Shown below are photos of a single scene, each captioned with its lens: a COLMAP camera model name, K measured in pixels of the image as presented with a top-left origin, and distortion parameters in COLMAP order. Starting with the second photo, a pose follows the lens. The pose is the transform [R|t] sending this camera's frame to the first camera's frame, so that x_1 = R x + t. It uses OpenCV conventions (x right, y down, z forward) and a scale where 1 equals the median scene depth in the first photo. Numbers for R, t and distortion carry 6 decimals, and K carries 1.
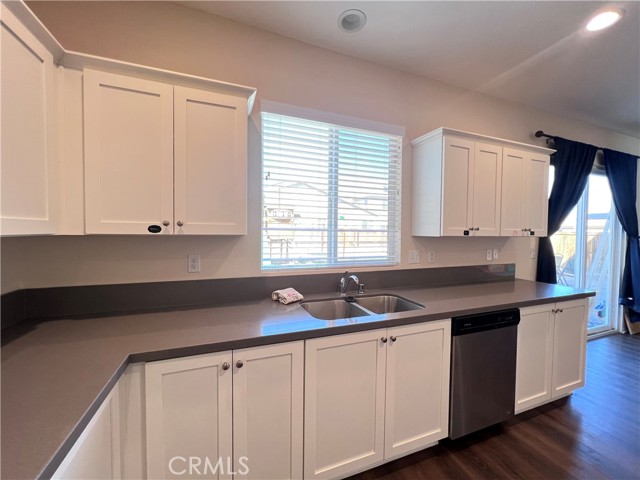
lens RADIAL K [[258.8, 0, 320.4], [0, 258.8, 237.7], [0, 0, 1]] dist [-0.000424, -0.000239]
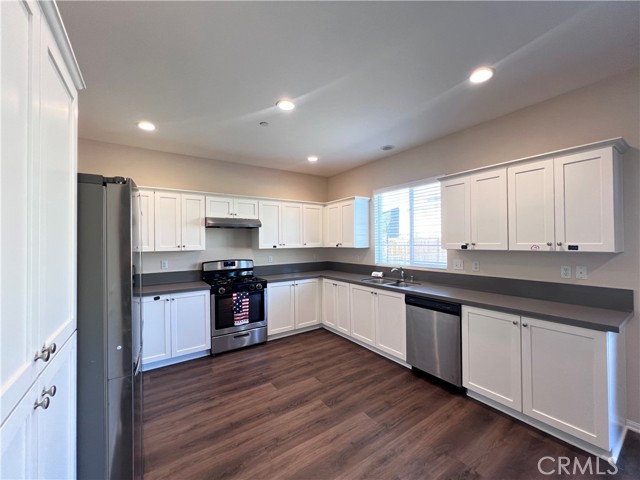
lens RADIAL K [[258.8, 0, 319.8], [0, 258.8, 240.3], [0, 0, 1]] dist [-0.000424, -0.000239]
pose [[0.221790, -0.021494, -0.974858, 1.679409], [-0.015419, 0.999555, -0.025547, -0.008482], [0.974973, 0.020697, 0.221360, 0.000867]]
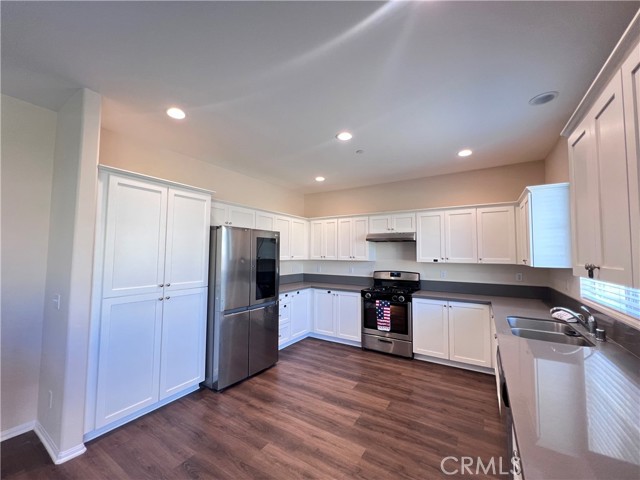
lens RADIAL K [[258.8, 0, 319.0], [0, 258.8, 240.2], [0, 0, 1]] dist [-0.000424, -0.000239]
pose [[-0.805540, -0.051933, -0.590261, 1.390807], [-0.037547, 0.998624, -0.036620, -0.050892], [0.591350, -0.007336, -0.806381, 1.124165]]
